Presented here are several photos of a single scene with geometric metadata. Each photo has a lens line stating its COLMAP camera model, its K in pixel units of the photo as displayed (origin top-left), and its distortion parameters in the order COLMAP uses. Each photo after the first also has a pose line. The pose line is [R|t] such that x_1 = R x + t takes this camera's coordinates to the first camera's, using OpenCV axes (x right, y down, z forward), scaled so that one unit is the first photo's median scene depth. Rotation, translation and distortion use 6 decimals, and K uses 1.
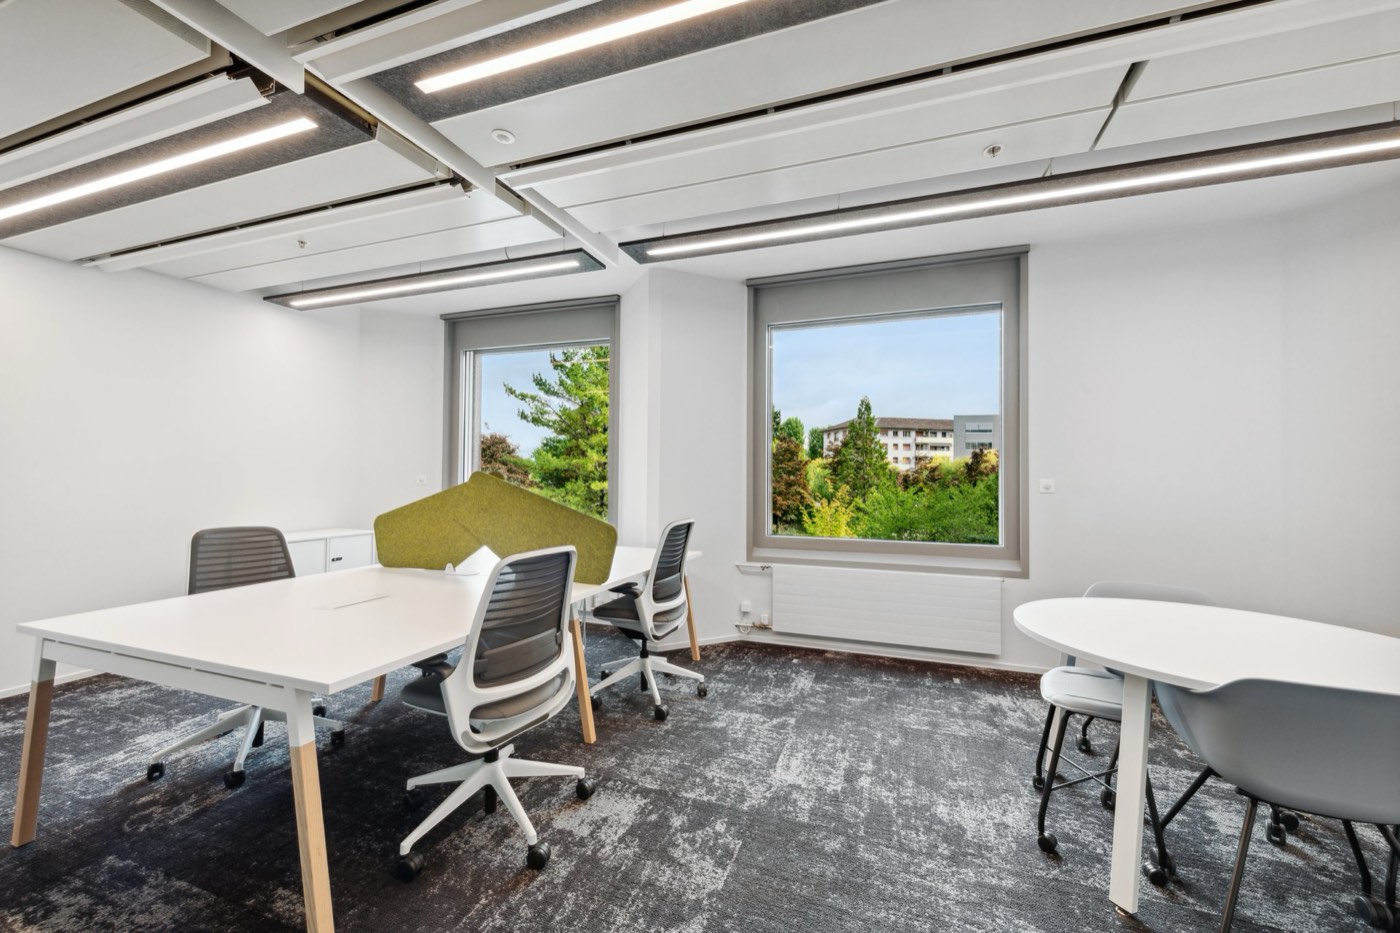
lens RADIAL K [[546.2, 0, 694.6], [0, 546.2, 471.6], [0, 0, 1]] dist [0.000091, -0.000531]
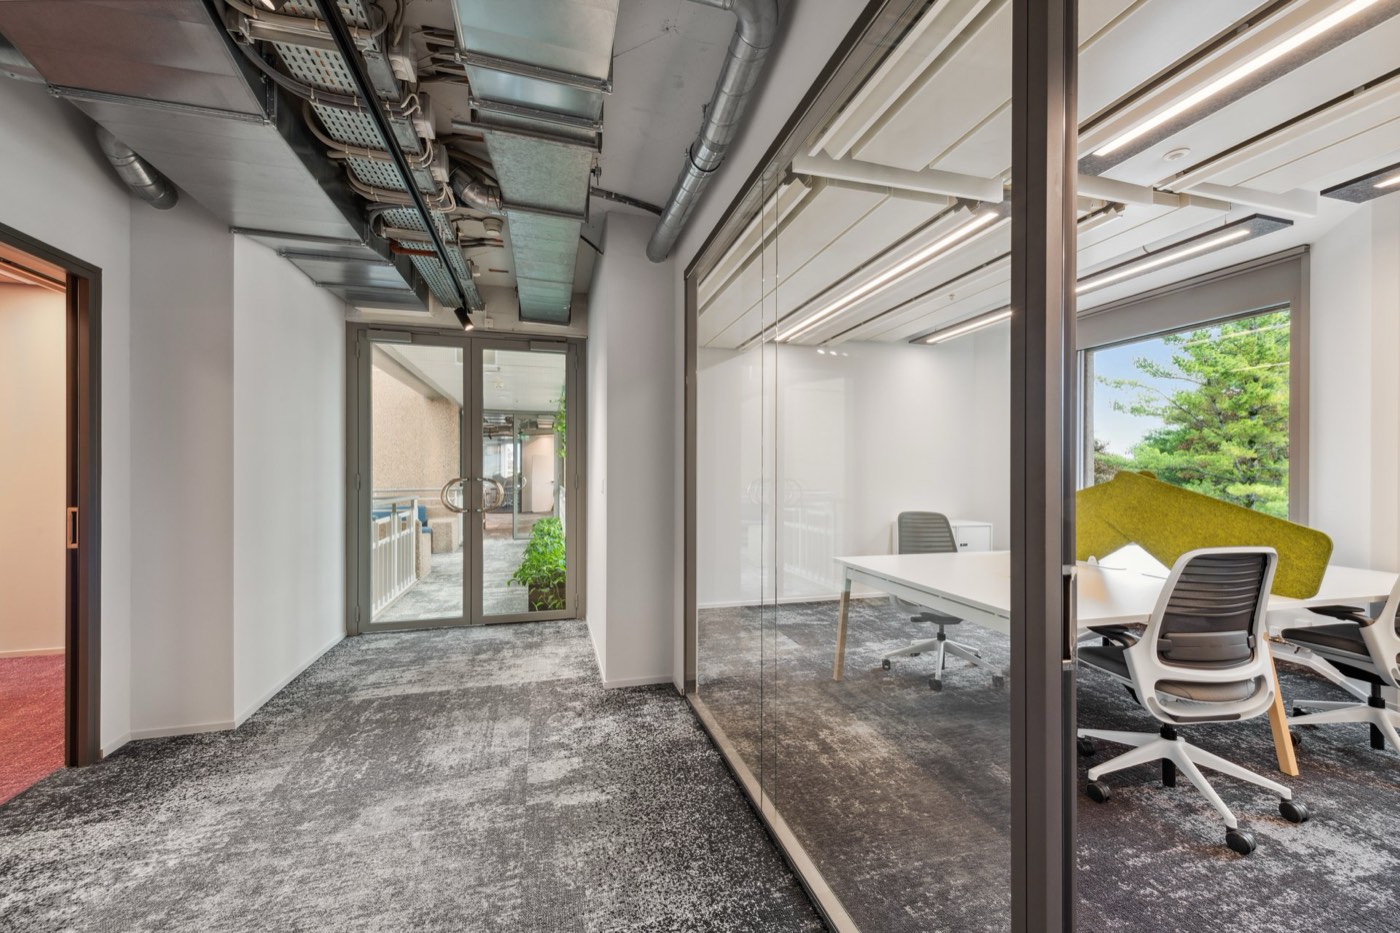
lens RADIAL K [[546.2, 0, 694.6], [0, 546.2, 471.6], [0, 0, 1]] dist [0.000091, -0.000531]
pose [[0.581387, -0.007322, -0.813595, -0.034254], [0.006366, 0.999970, -0.004450, 0.001064], [0.813603, -0.002592, 0.581416, -0.366667]]
